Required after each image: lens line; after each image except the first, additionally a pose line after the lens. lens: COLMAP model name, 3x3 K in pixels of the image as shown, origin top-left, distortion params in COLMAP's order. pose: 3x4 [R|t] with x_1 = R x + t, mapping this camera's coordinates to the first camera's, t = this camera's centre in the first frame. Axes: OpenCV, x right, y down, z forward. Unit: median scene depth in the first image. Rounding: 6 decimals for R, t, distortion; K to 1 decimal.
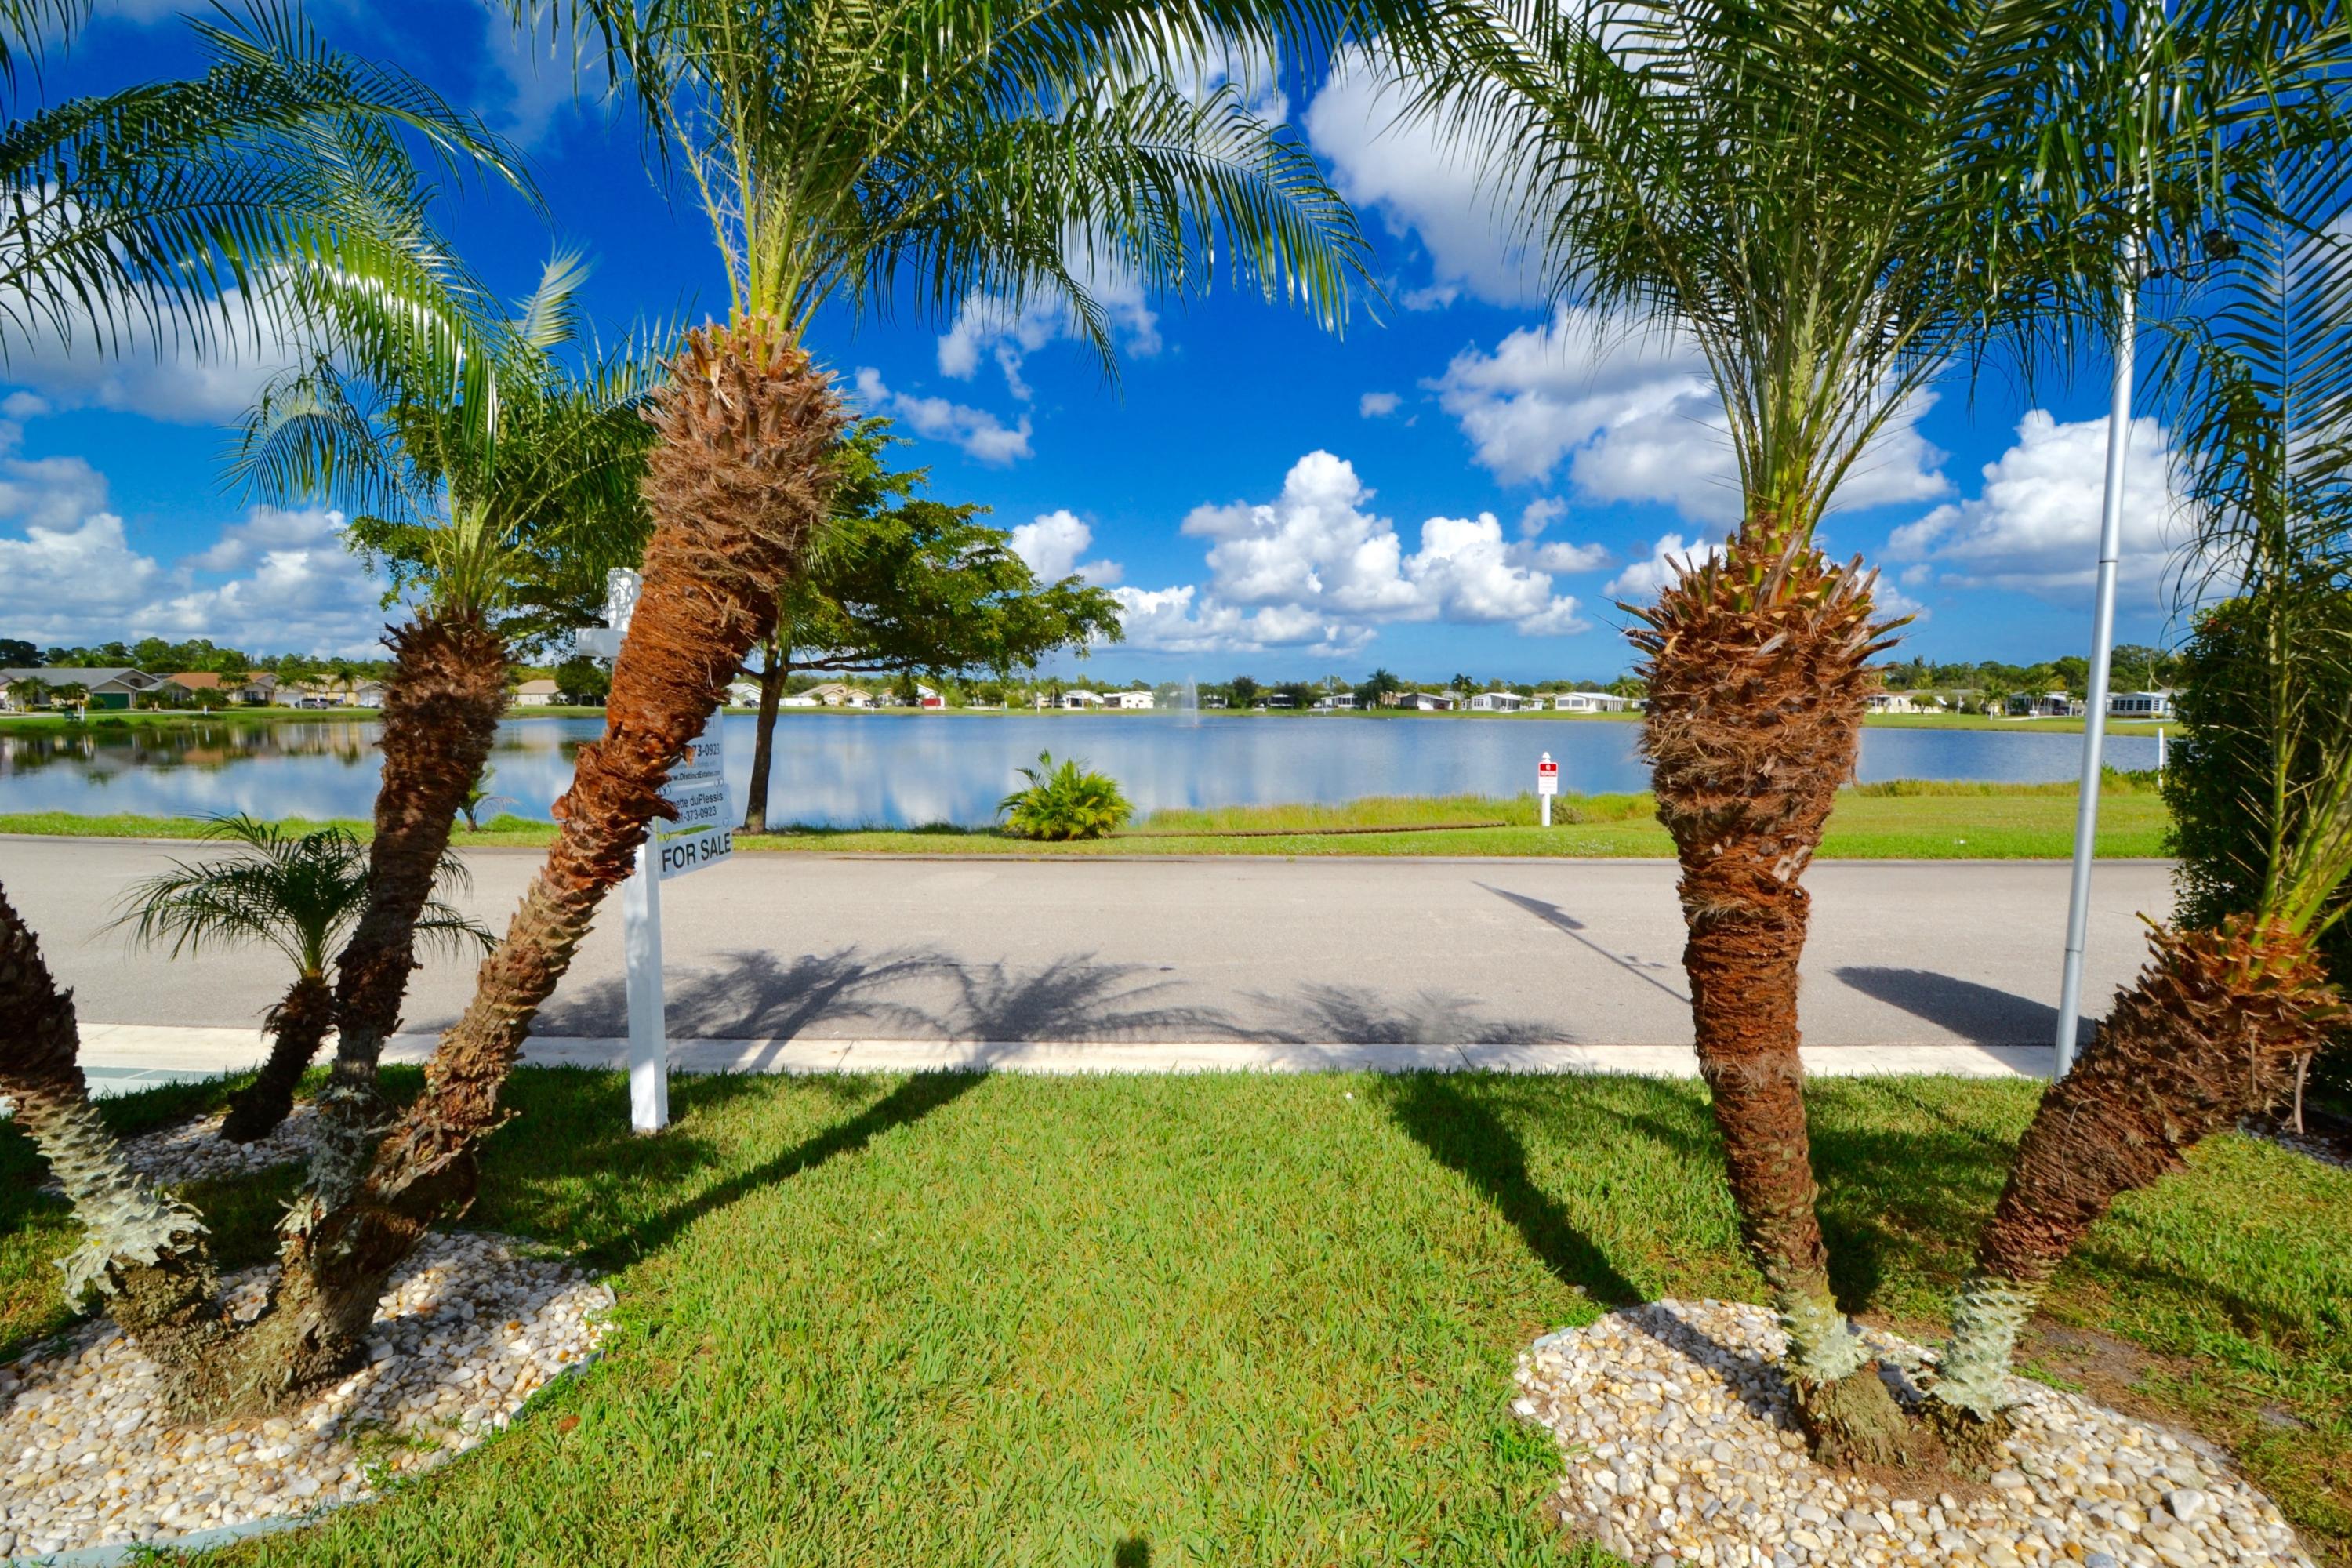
lens RADIAL K [[1042.4, 0, 1164.3], [0, 1042.4, 792.0], [0, 0, 1]] dist [0.014984, -0.019109]
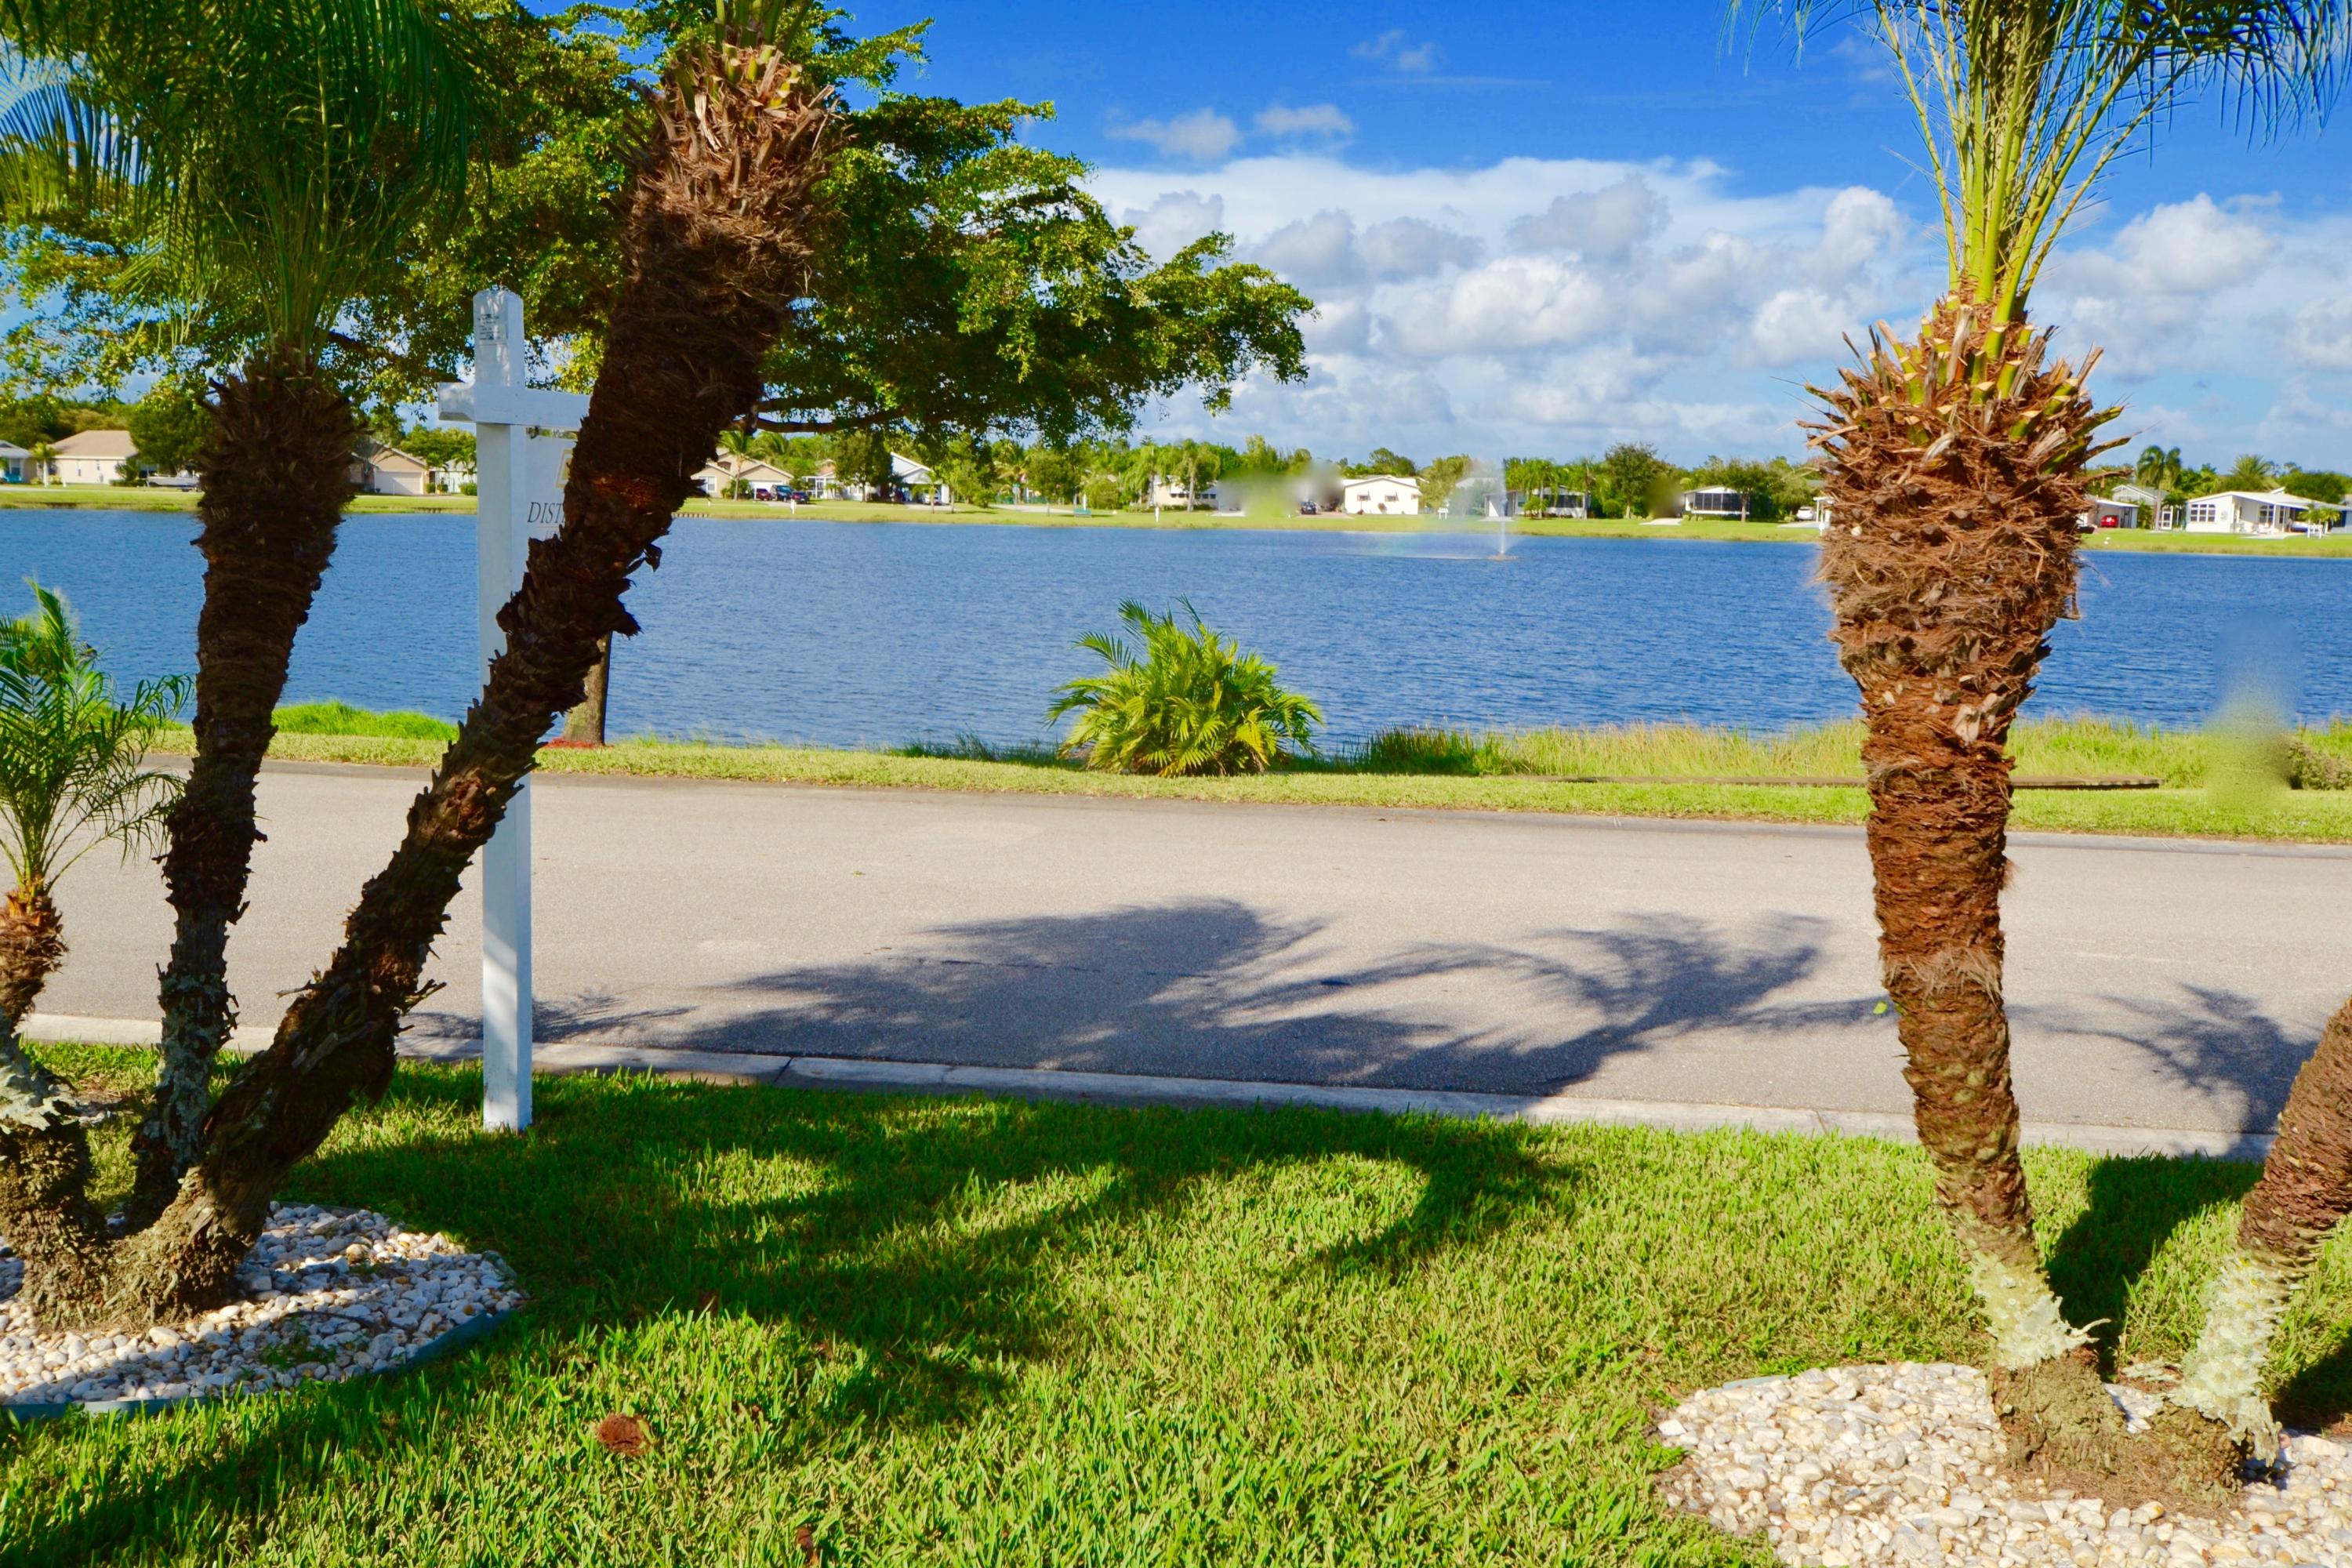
lens RADIAL K [[2430.2, 0, 1176.0], [0, 2430.2, 784.0], [0, 0, 1]] dist [0.054366, -0.017281]
pose [[0.993416, 0.029618, -0.110669, 0.036761], [-0.026214, 0.999141, 0.032087, 0.014645], [0.111524, -0.028975, 0.993339, -0.183315]]
